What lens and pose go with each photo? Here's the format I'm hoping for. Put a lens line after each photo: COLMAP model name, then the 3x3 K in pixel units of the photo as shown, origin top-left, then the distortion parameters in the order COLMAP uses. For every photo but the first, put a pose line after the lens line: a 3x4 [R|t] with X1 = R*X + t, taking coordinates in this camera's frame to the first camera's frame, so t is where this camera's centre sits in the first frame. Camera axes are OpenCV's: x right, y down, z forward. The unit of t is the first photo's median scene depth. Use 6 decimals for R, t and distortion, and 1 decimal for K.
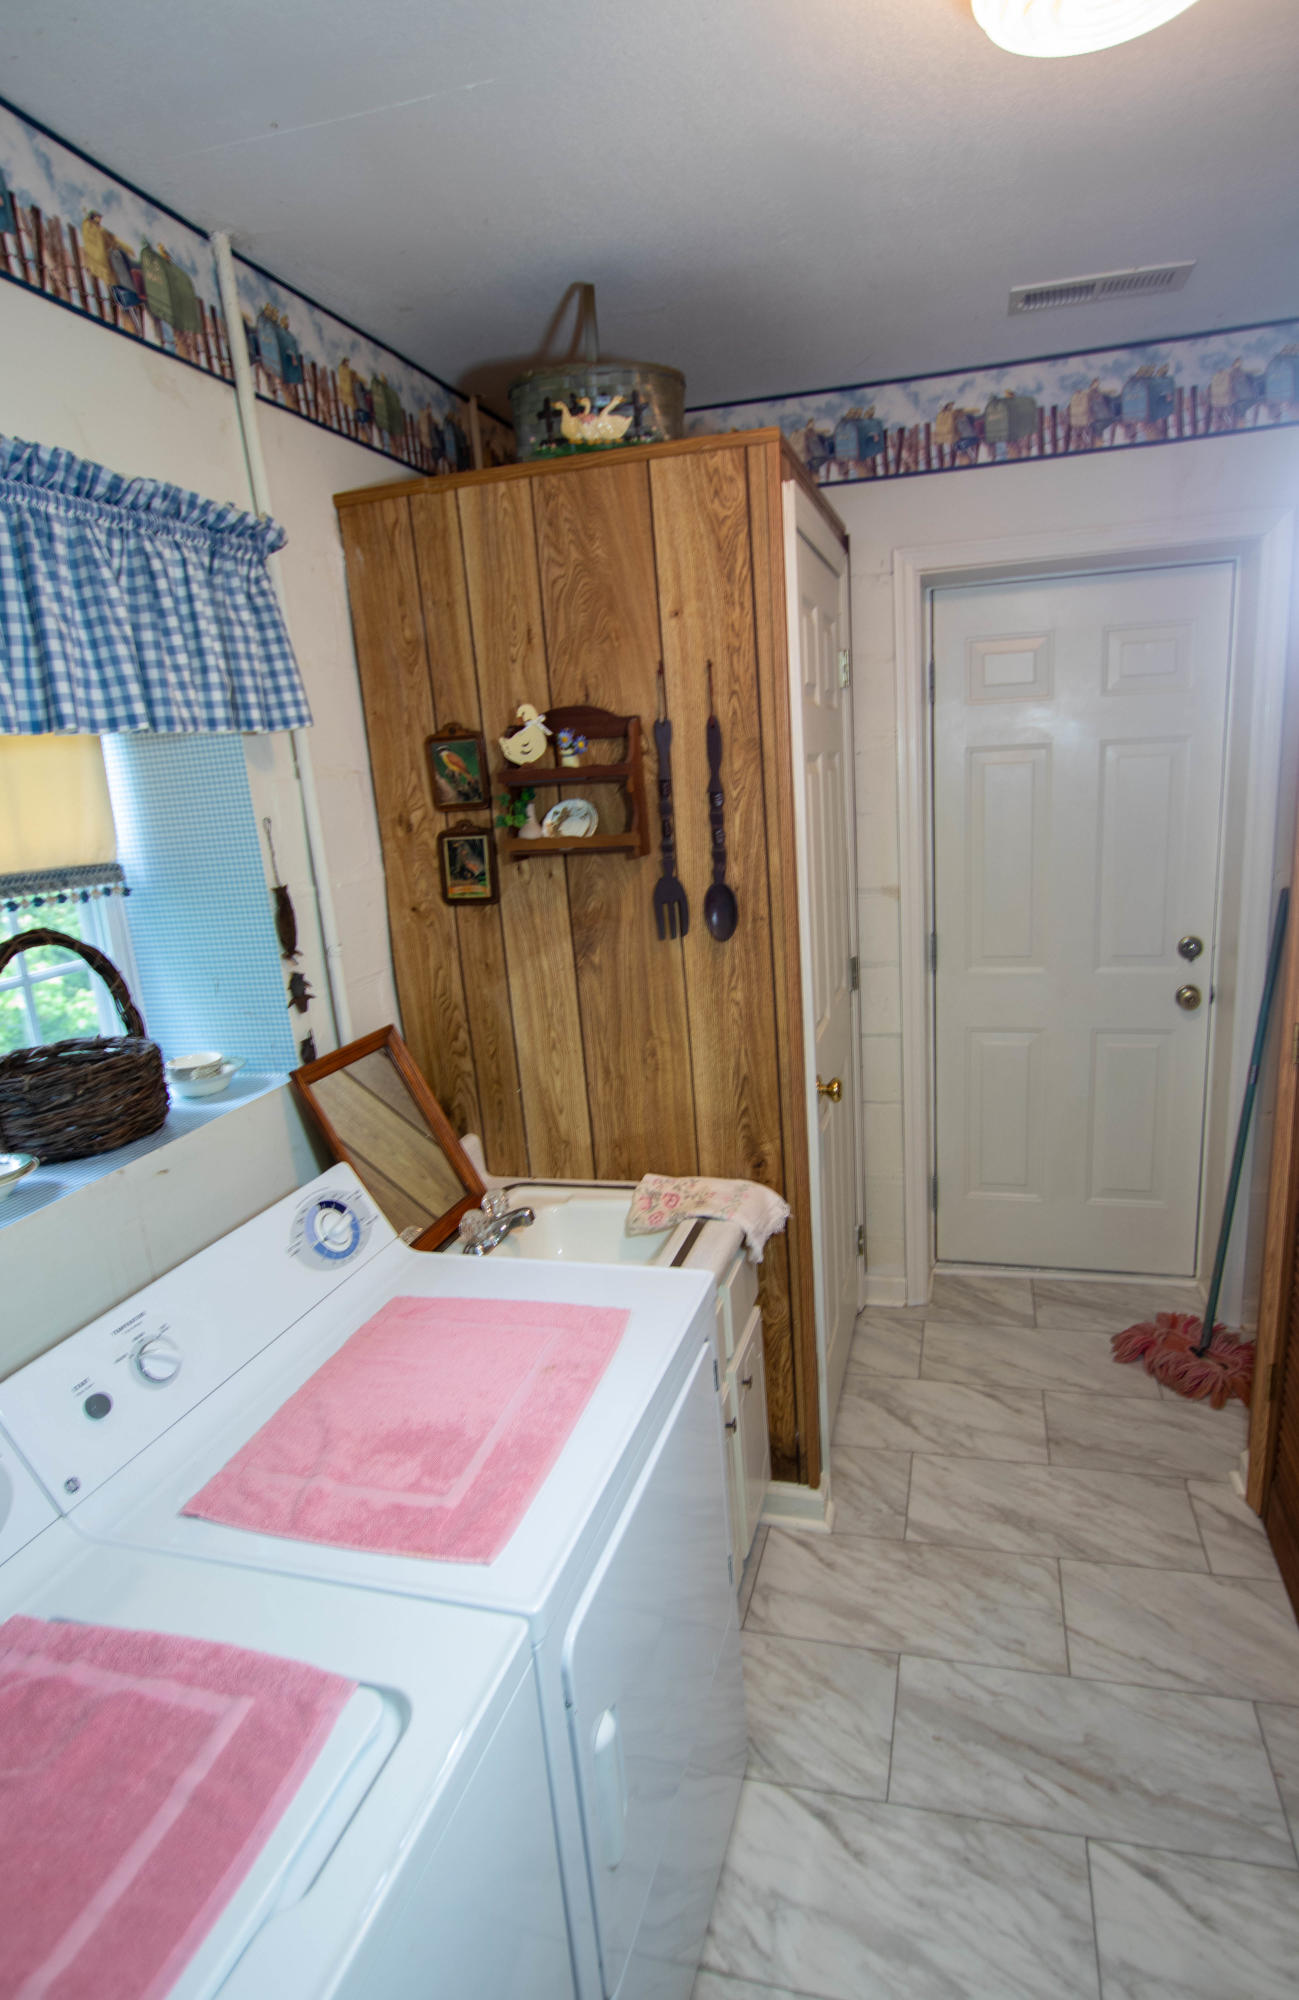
lens RADIAL K [[1114.7, 0, 655.6], [0, 1114.7, 1005.0], [0, 0, 1]] dist [-0.003370, -0.000098]
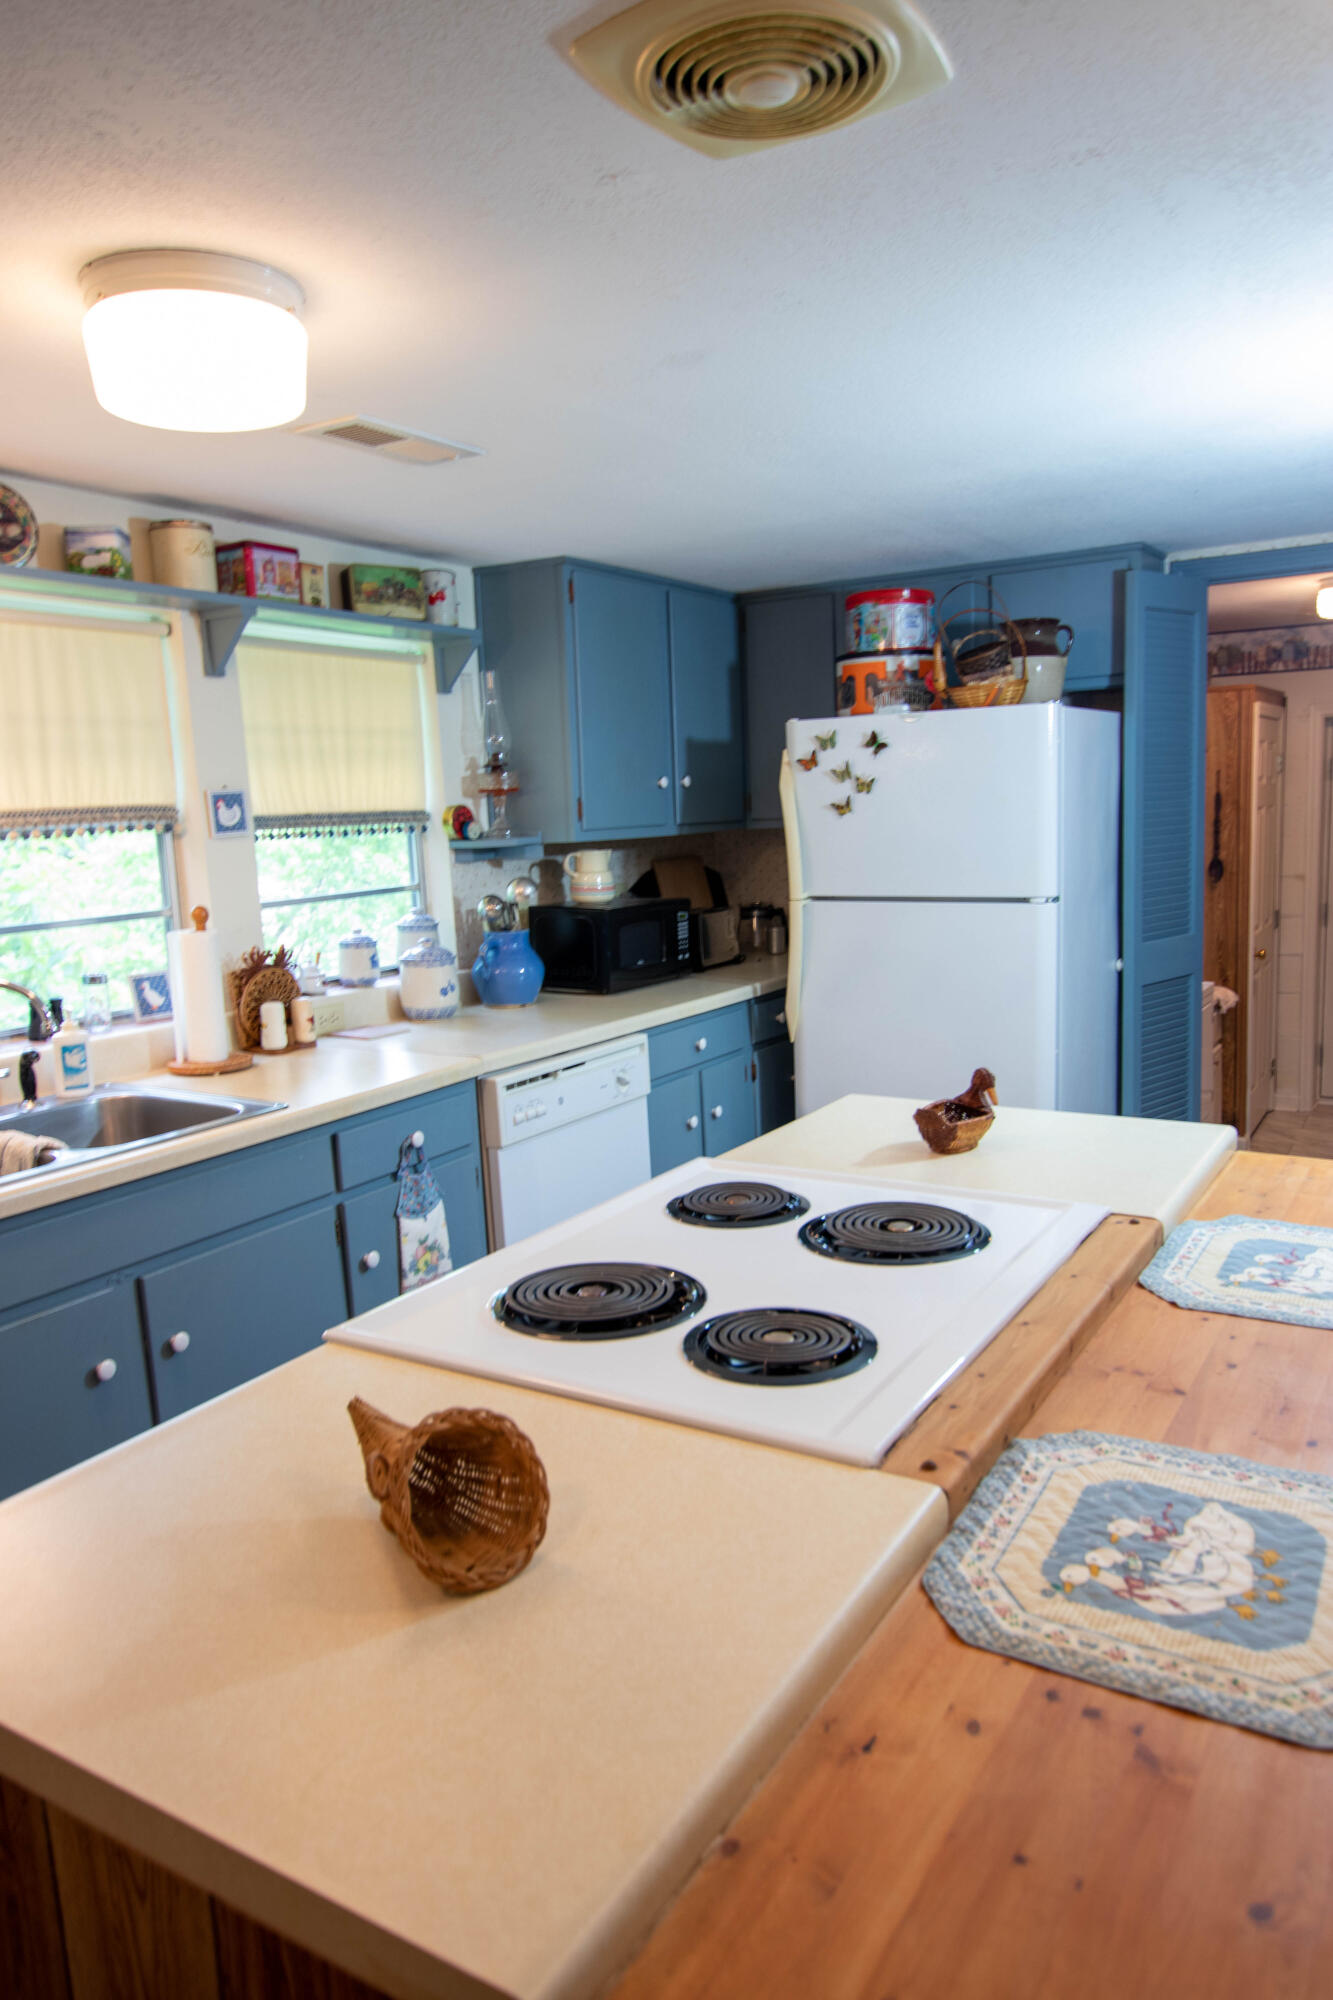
lens RADIAL K [[1363.2, 0, 667.1], [0, 1363.2, 1005.1], [0, 0, 1]] dist [0.004402, 0.000217]
pose [[0.963952, 0.065226, -0.257957, -0.294300], [-0.080358, 0.995583, -0.048549, 0.428937], [0.253651, 0.067528, 0.964936, -2.054972]]
